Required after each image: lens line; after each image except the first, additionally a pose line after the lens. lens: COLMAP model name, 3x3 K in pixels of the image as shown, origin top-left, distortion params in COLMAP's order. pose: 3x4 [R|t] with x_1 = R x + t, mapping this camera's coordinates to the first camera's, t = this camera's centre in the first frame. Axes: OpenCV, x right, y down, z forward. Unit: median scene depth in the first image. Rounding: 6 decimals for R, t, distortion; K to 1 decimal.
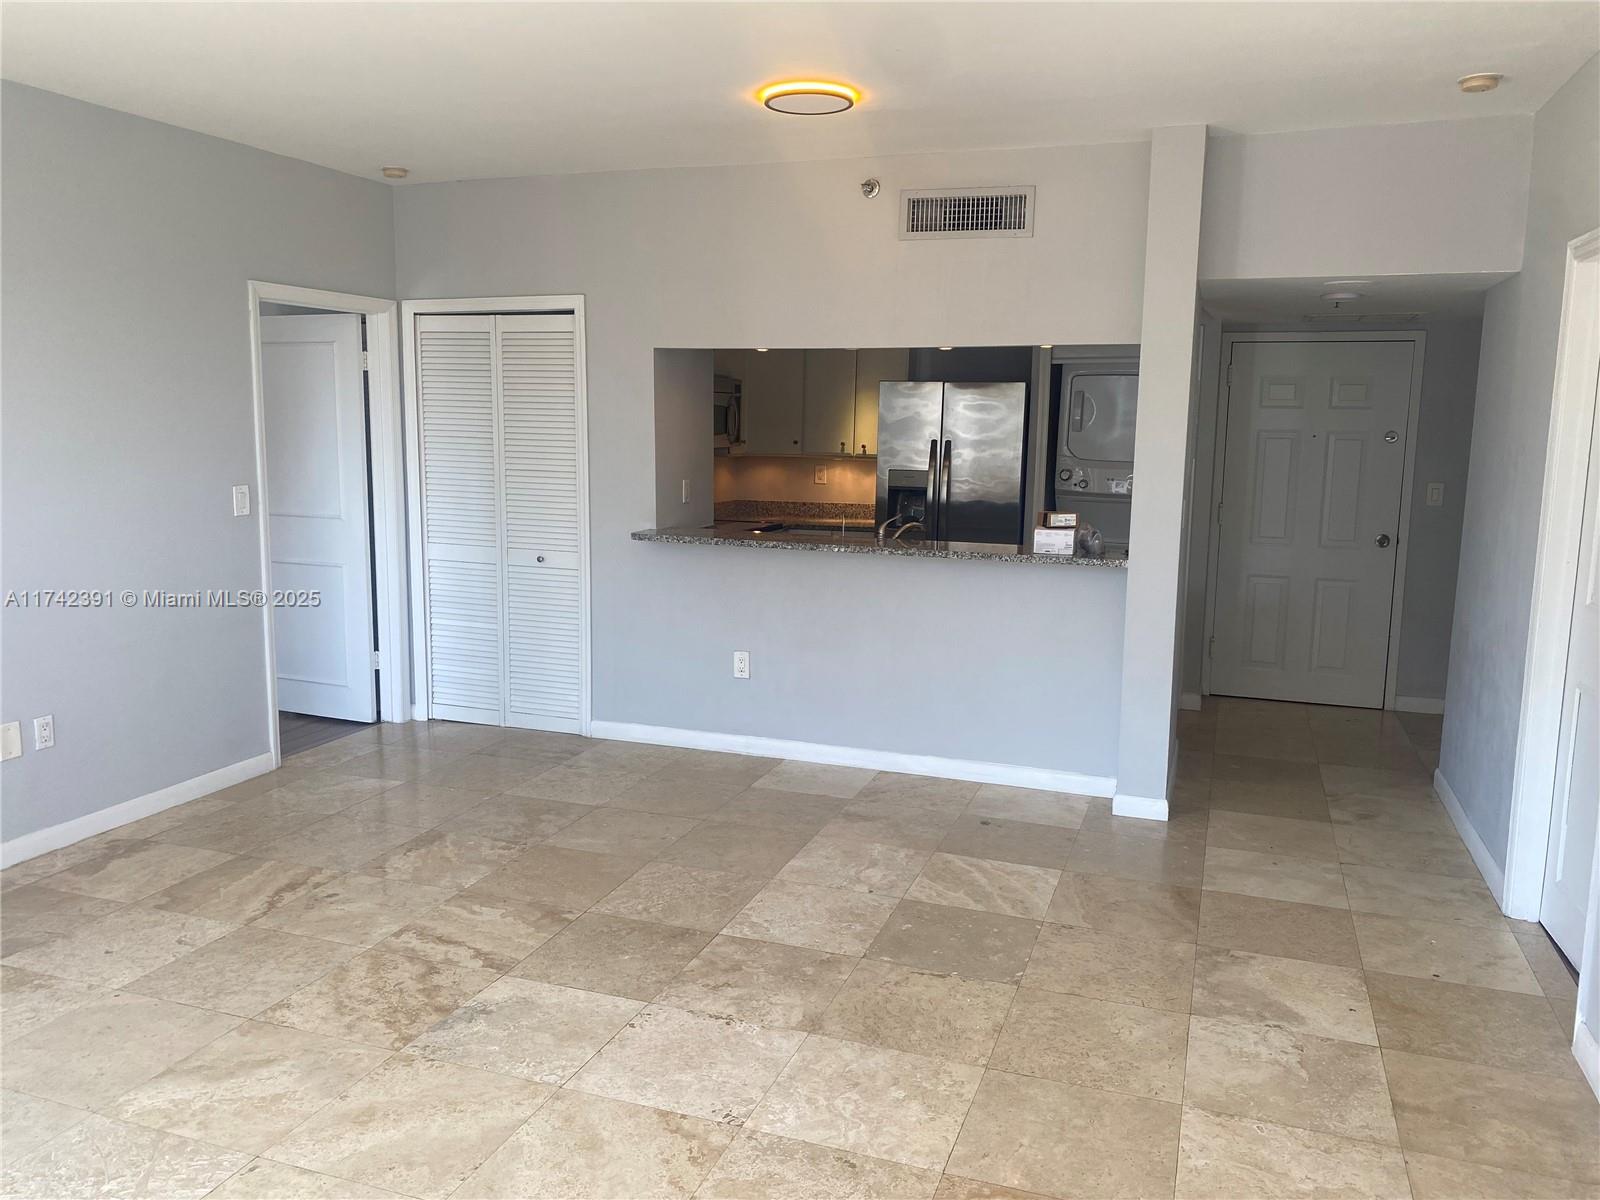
lens RADIAL K [[1226.5, 0, 799.2], [0, 1226.5, 583.6], [0, 0, 1]] dist [-0.008215, -0.001163]
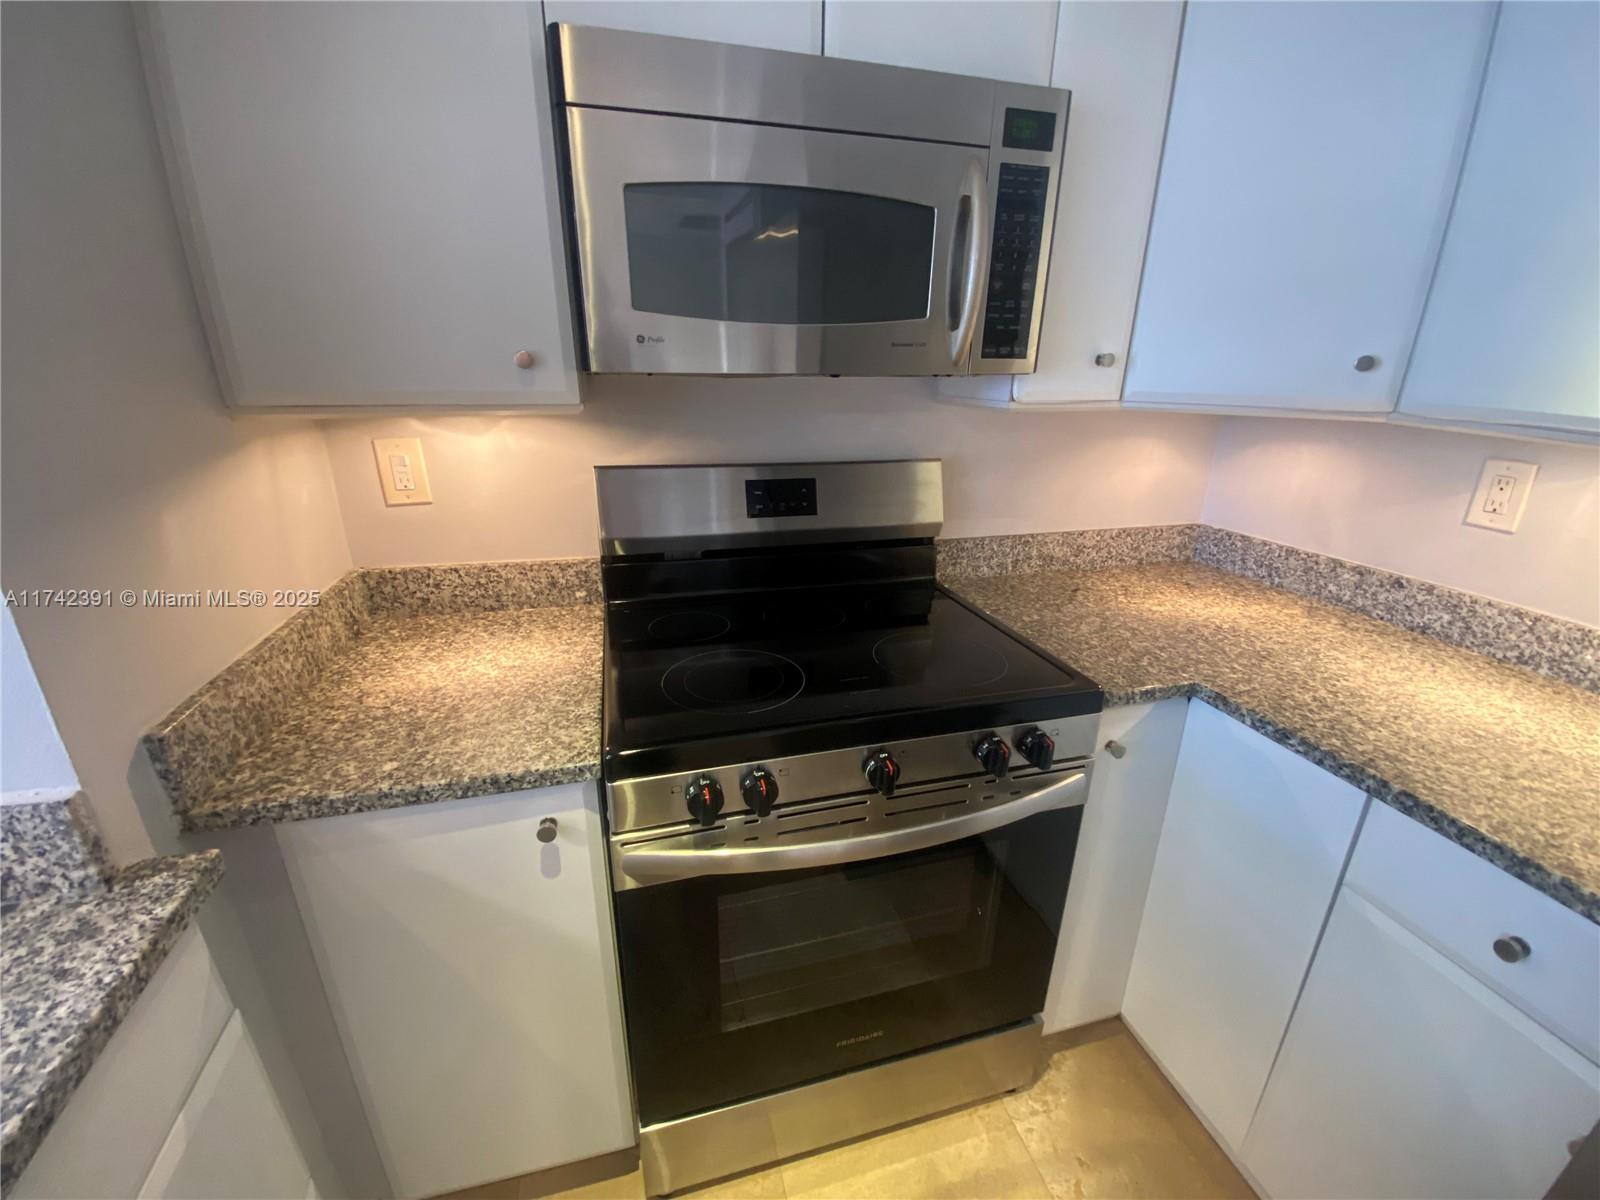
lens RADIAL K [[645.1, 0, 798.5], [0, 645.1, 599.5], [0, 0, 1]] dist [0.024838, -0.023406]
pose [[0.573971, 0.260250, -0.776419, 0.091442], [-0.105602, 0.963760, 0.244978, -0.175230], [0.812038, -0.058619, 0.580654, 1.622615]]
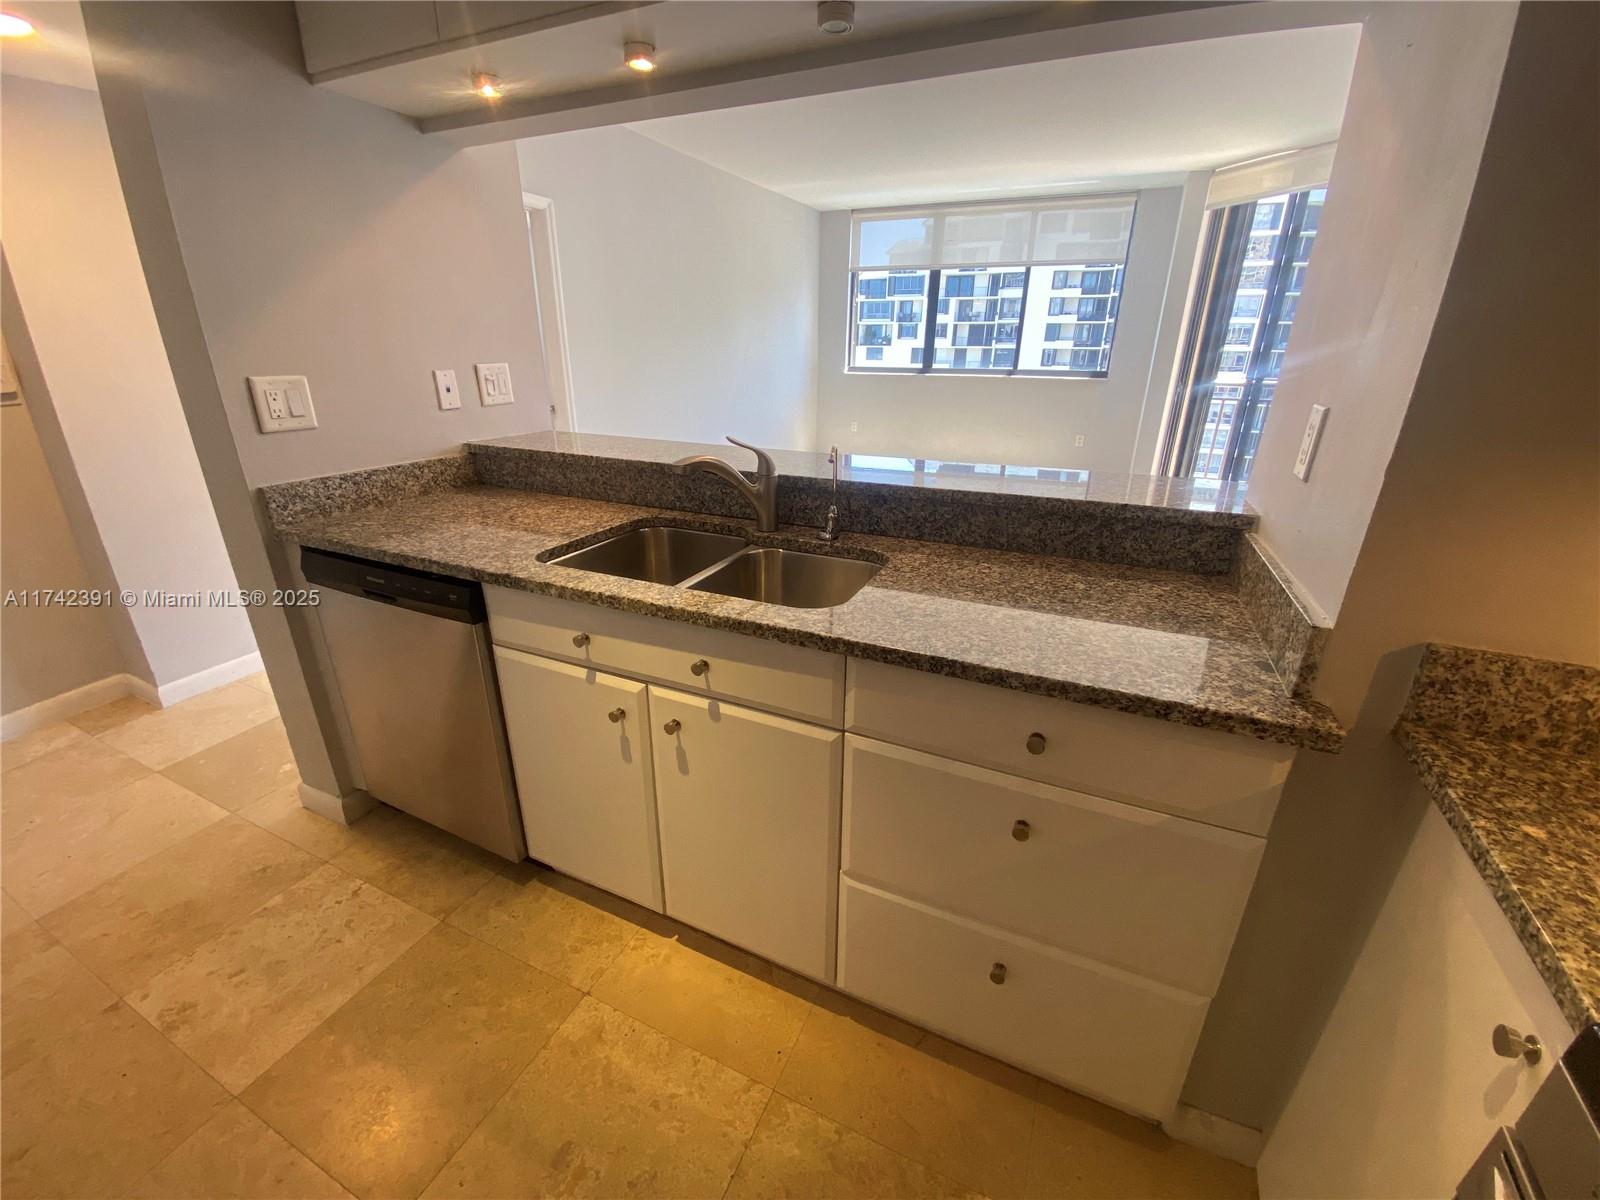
lens RADIAL K [[644.9, 0, 795.6], [0, 644.9, 592.9], [0, 0, 1]] dist [0.041048, -0.038154]
pose [[-0.995579, -0.053467, 0.077223, 0.040949], [-0.009458, 0.875055, 0.483932, -0.183819], [-0.093448, 0.481062, -0.871692, 1.756743]]
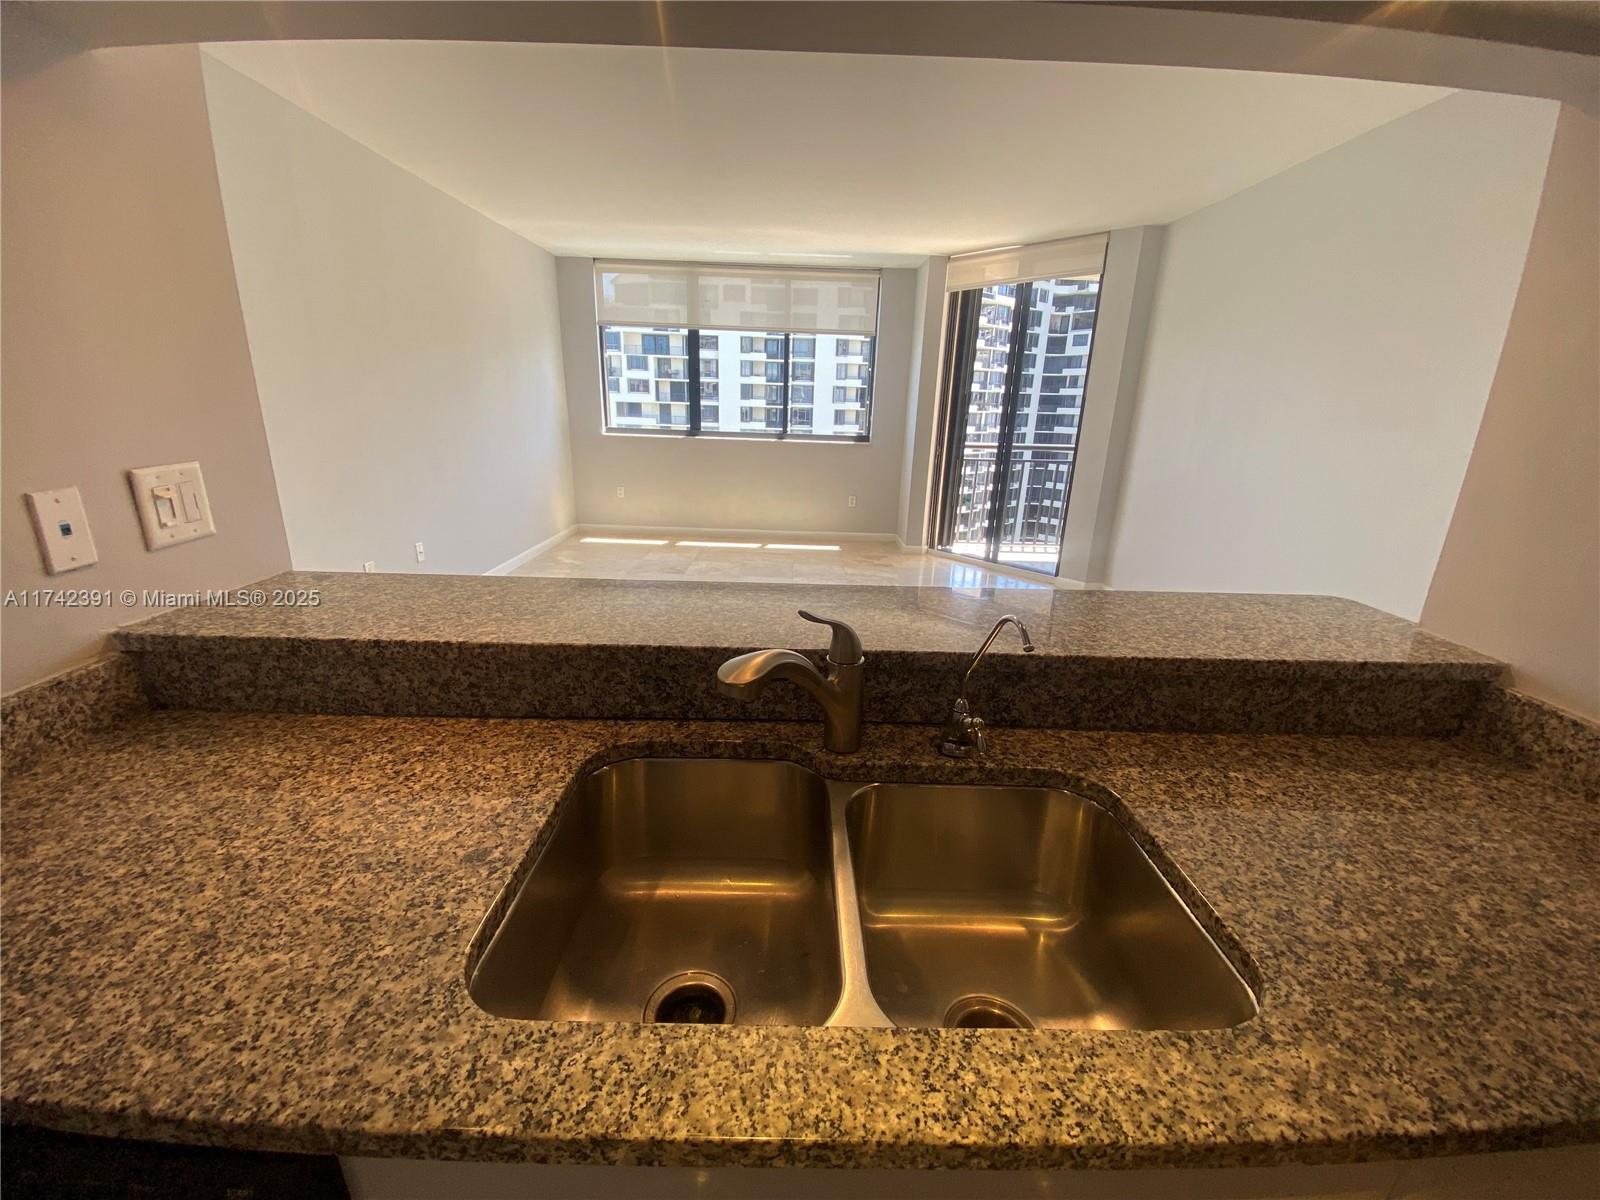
lens RADIAL K [[645.1, 0, 798.5], [0, 645.1, 599.5], [0, 0, 1]] dist [0.024838, -0.023406]
pose [[-0.940456, 0.058067, -0.334919, 0.185477], [-0.088140, 0.909942, 0.405261, -0.167068], [0.328289, 0.410650, -0.850643, 1.559558]]
